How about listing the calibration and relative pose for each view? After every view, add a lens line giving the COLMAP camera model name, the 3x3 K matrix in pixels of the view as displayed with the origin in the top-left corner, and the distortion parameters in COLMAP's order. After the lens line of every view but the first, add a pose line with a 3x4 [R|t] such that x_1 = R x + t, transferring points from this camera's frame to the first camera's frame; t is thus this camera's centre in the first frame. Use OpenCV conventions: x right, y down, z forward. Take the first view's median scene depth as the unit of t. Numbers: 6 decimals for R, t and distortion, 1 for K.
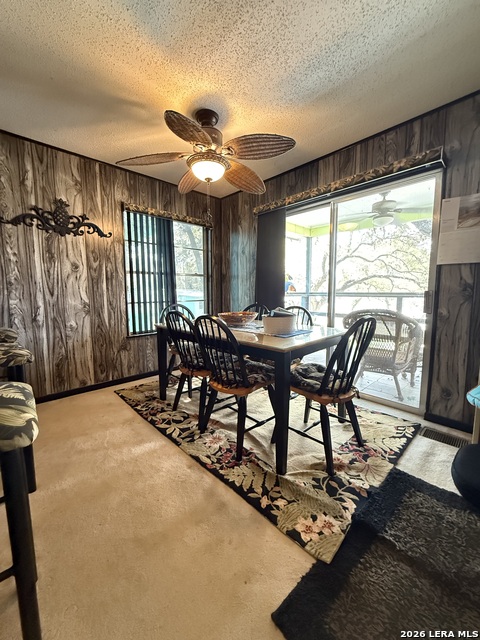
lens RADIAL K [[257.2, 0, 240.3], [0, 257.2, 321.1], [0, 0, 1]] dist [0.000325, -0.000904]
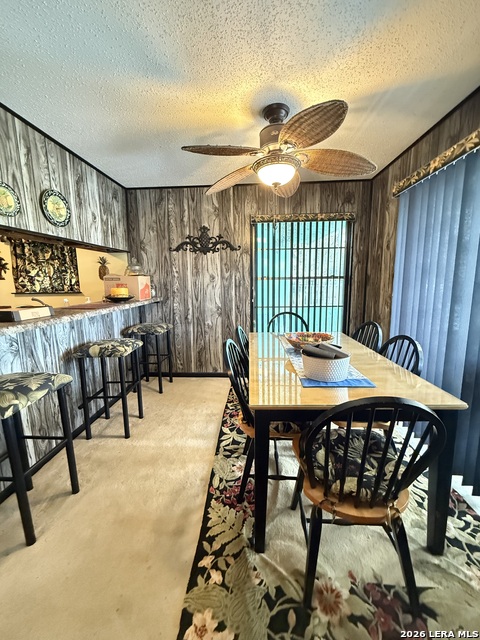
lens RADIAL K [[257.2, 0, 241.7], [0, 257.2, 320.0], [0, 0, 1]] dist [0.000325, -0.000904]
pose [[0.682131, 0.107540, -0.723279, 0.420176], [-0.071630, 0.994196, 0.080266, -0.128552], [0.727713, -0.002943, 0.685875, 0.264594]]
